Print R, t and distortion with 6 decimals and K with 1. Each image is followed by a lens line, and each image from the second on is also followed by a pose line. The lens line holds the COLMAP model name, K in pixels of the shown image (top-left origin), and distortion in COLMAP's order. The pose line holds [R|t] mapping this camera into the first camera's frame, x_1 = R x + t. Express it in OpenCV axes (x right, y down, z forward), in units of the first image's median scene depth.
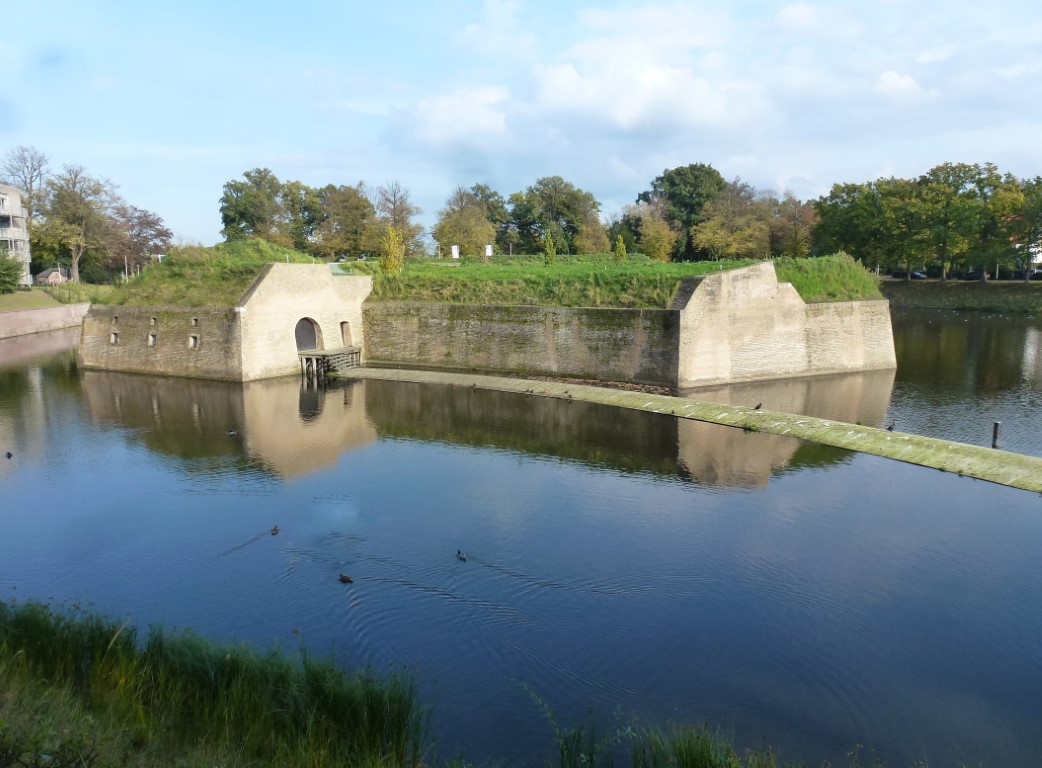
lens RADIAL K [[729.3, 0, 521.0], [0, 729.3, 384.0], [0, 0, 1]] dist [0.031111, -0.087001]
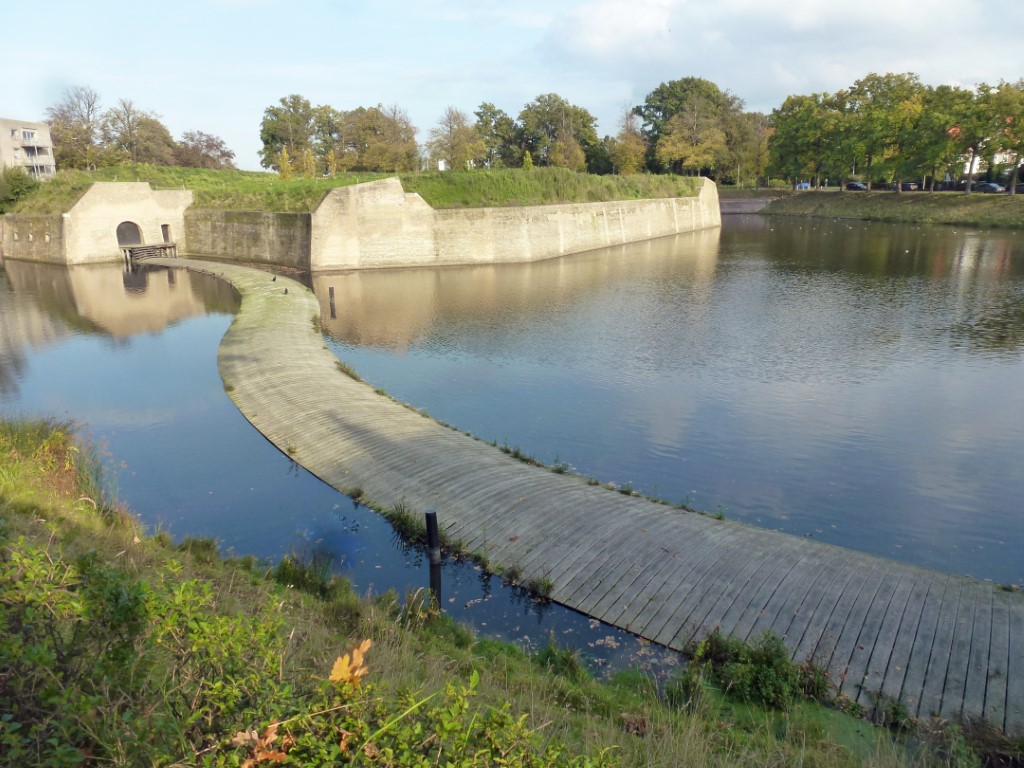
lens RADIAL K [[696.6, 0, 512.0], [0, 696.6, 384.0], [0, 0, 1]] dist [-0.000308, -0.044276]
pose [[0.982684, 0.044970, -0.179749, 0.699754], [-0.022033, 0.991578, 0.127621, 0.034331], [0.183975, -0.121451, 0.975399, -0.206018]]
